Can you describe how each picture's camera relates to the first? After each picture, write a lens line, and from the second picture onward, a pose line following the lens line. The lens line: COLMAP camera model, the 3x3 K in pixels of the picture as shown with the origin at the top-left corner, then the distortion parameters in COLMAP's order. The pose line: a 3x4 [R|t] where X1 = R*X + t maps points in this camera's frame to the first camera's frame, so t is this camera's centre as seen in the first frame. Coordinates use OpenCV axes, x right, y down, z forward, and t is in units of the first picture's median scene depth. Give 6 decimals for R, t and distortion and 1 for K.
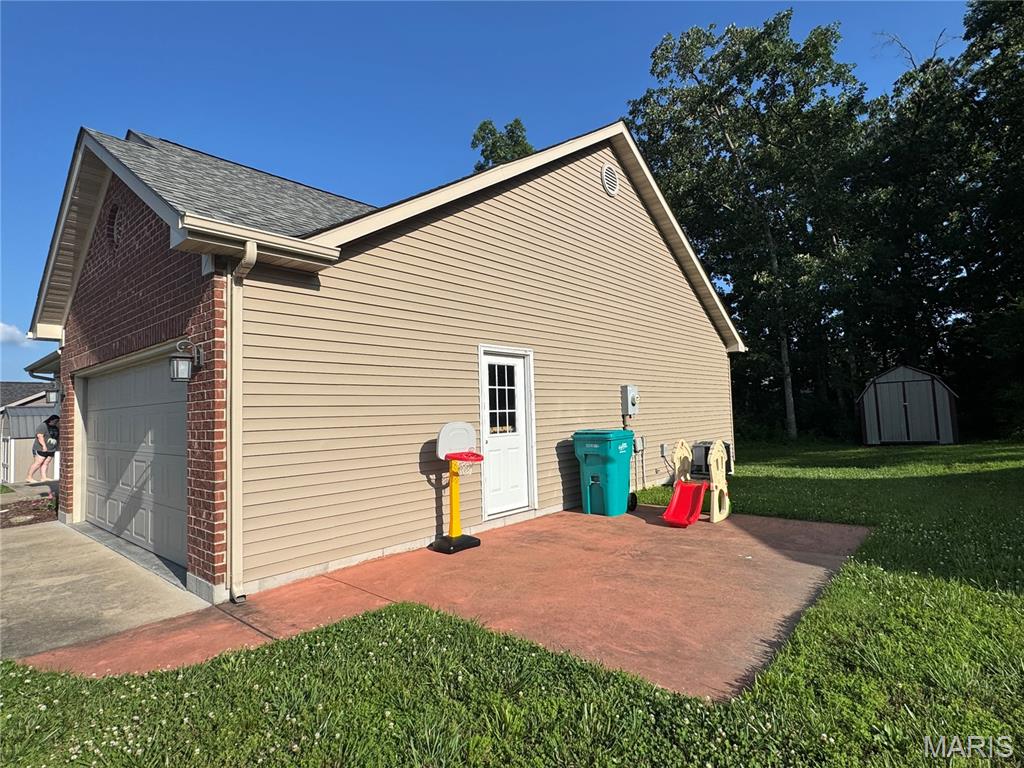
lens RADIAL K [[543.5, 0, 512.0], [0, 543.5, 384.0], [0, 0, 1]] dist [-0.000956, -0.000183]
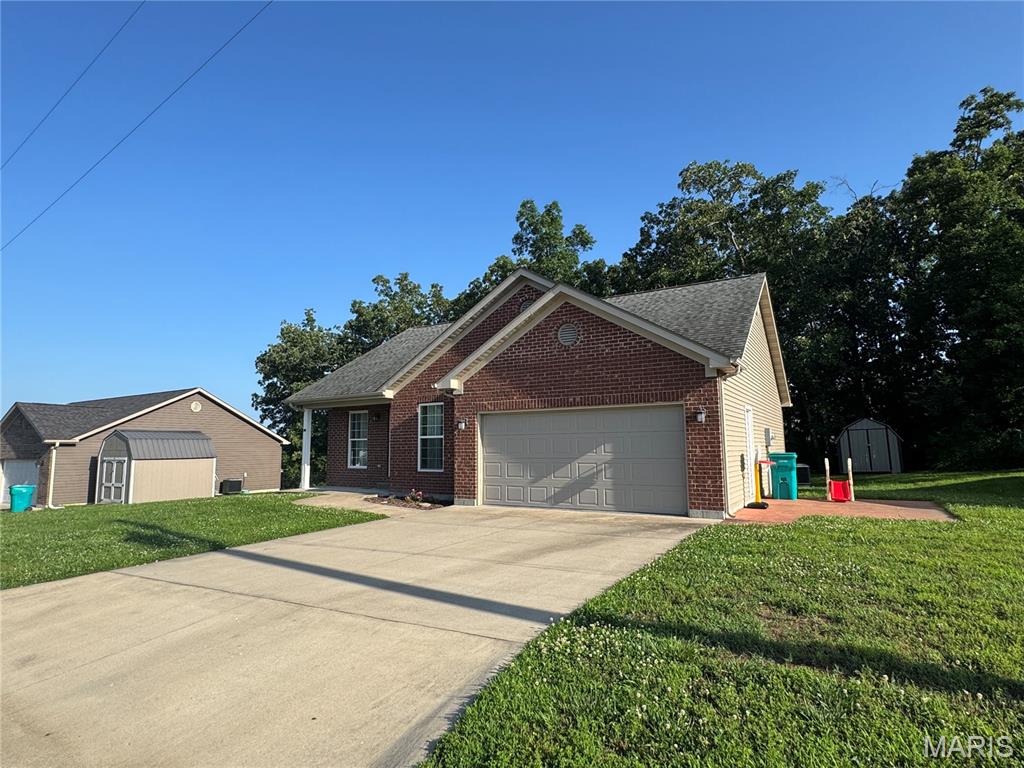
lens RADIAL K [[562.1, 0, 512.0], [0, 562.1, 384.0], [0, 0, 1]] dist [-0.016124, -0.000403]
pose [[0.985209, 0.040536, 0.166491, -0.442589], [-0.029546, 0.997250, -0.067967, 0.004104], [-0.168789, 0.062043, 0.983698, -0.291097]]
